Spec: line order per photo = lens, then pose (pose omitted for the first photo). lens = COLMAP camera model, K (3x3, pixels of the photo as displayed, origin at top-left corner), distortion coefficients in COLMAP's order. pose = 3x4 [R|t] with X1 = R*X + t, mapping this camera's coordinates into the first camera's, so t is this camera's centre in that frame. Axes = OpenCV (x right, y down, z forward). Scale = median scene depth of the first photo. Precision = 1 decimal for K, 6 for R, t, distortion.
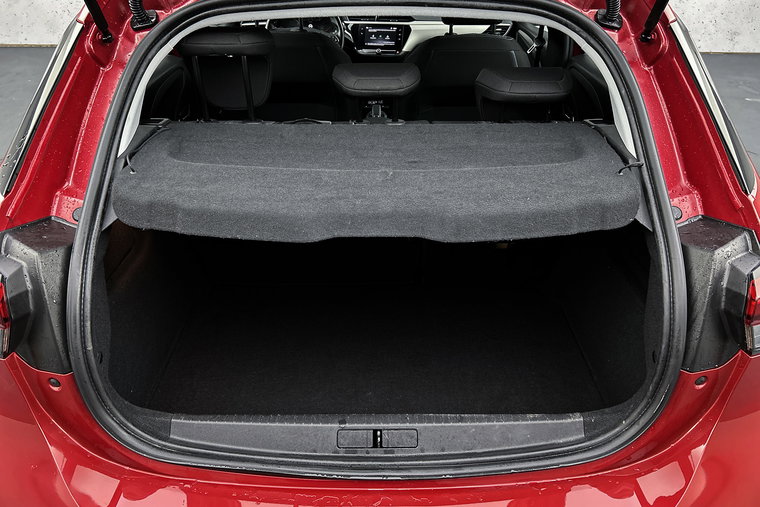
lens RADIAL K [[571.7, 0, 379.3], [0, 571.7, 254.6], [0, 0, 1]] dist [0.004503, 0.000635]
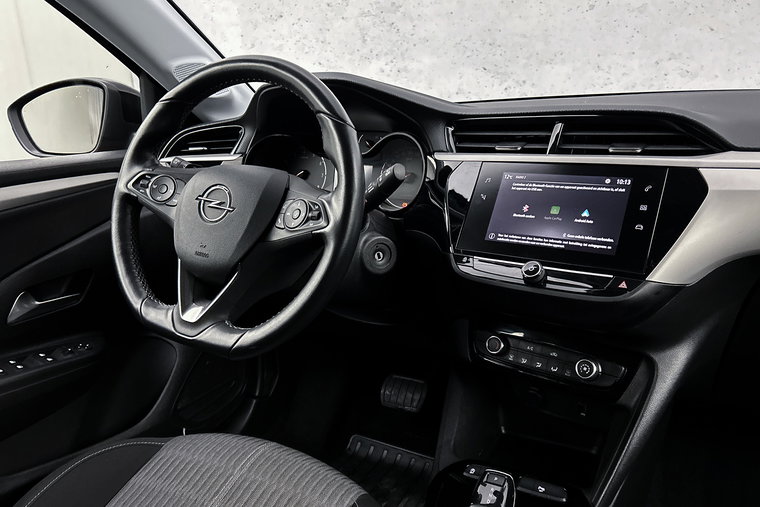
lens RADIAL K [[575.0, 0, 379.3], [0, 575.0, 257.8], [0, 0, 1]] dist [0.047821, -0.059781]
pose [[0.875133, 0.090343, -0.475374, 0.054118], [-0.210126, 0.955905, -0.205164, -0.298082], [0.435877, 0.279434, 0.855528, 0.767844]]
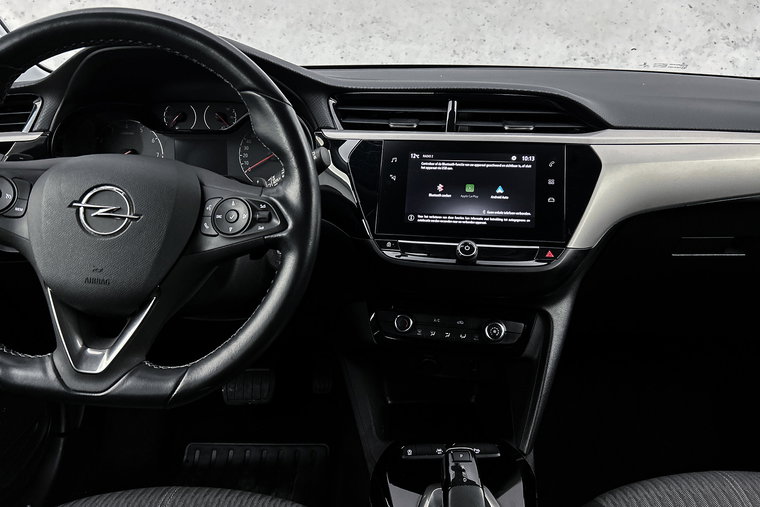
lens RADIAL K [[575.0, 0, 379.7], [0, 575.0, 256.1], [0, 0, 1]] dist [0.047821, -0.059781]
pose [[0.999852, -0.003040, 0.016936, -0.041073], [0.006131, 0.982605, -0.185606, -0.307163], [-0.016077, 0.185682, 0.982478, 0.762282]]
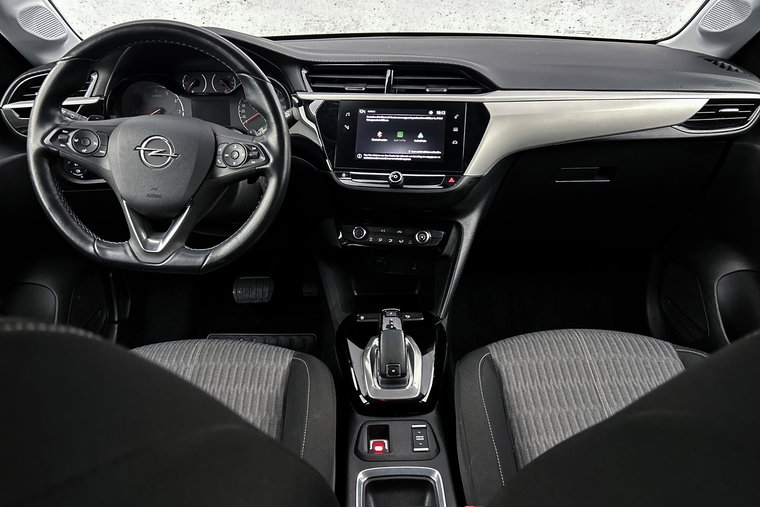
lens RADIAL K [[575.0, 0, 377.7], [0, 575.0, 263.9], [0, 0, 1]] dist [0.047821, -0.059781]
pose [[0.999910, -0.013131, 0.002591, -0.013728], [0.013293, 0.996873, -0.077895, -0.274740], [-0.001560, 0.077922, 0.996958, 0.652077]]
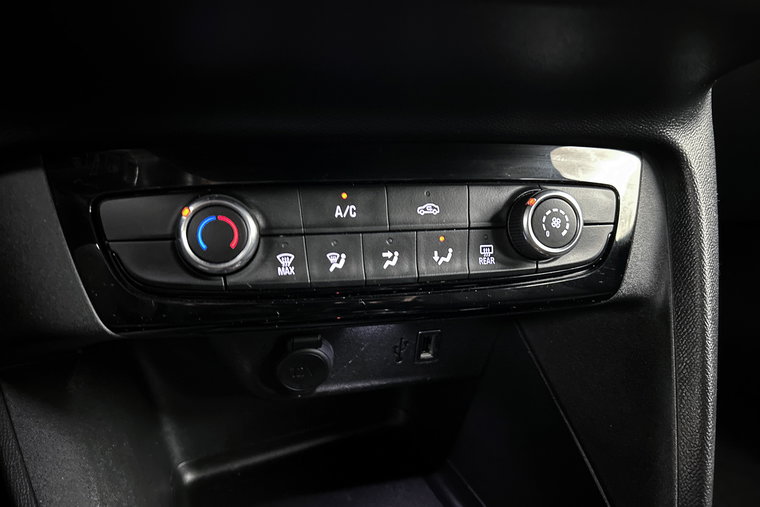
lens RADIAL K [[575.0, 0, 376.1], [0, 575.0, 250.1], [0, 0, 1]] dist [0.047821, -0.059781]
pose [[0.918037, -0.123841, 0.376657, -0.033722], [0.165073, 0.983104, -0.079103, -0.316600], [-0.360497, 0.134795, 0.922969, 0.972498]]
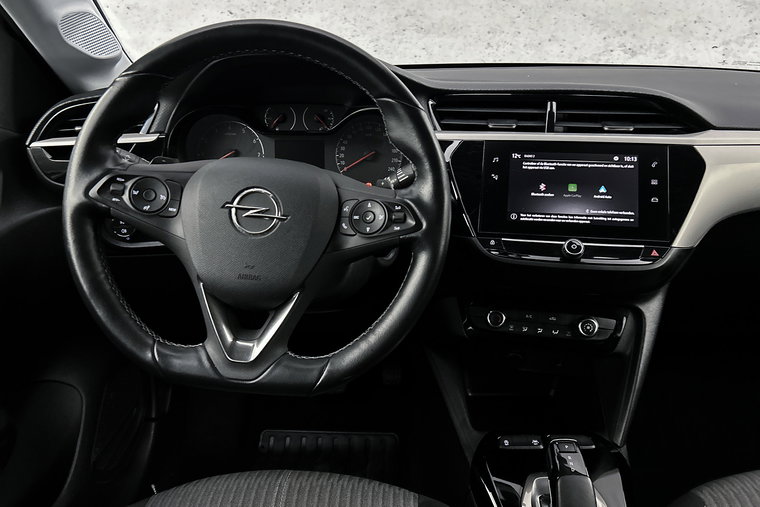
lens RADIAL K [[575.0, 0, 374.0], [0, 575.0, 259.0], [0, 0, 1]] dist [0.047821, -0.059781]
pose [[0.999771, 0.003326, -0.021130, -0.079863], [-0.006819, 0.985851, -0.167485, -0.307442], [0.020274, 0.167590, 0.985648, 0.752175]]
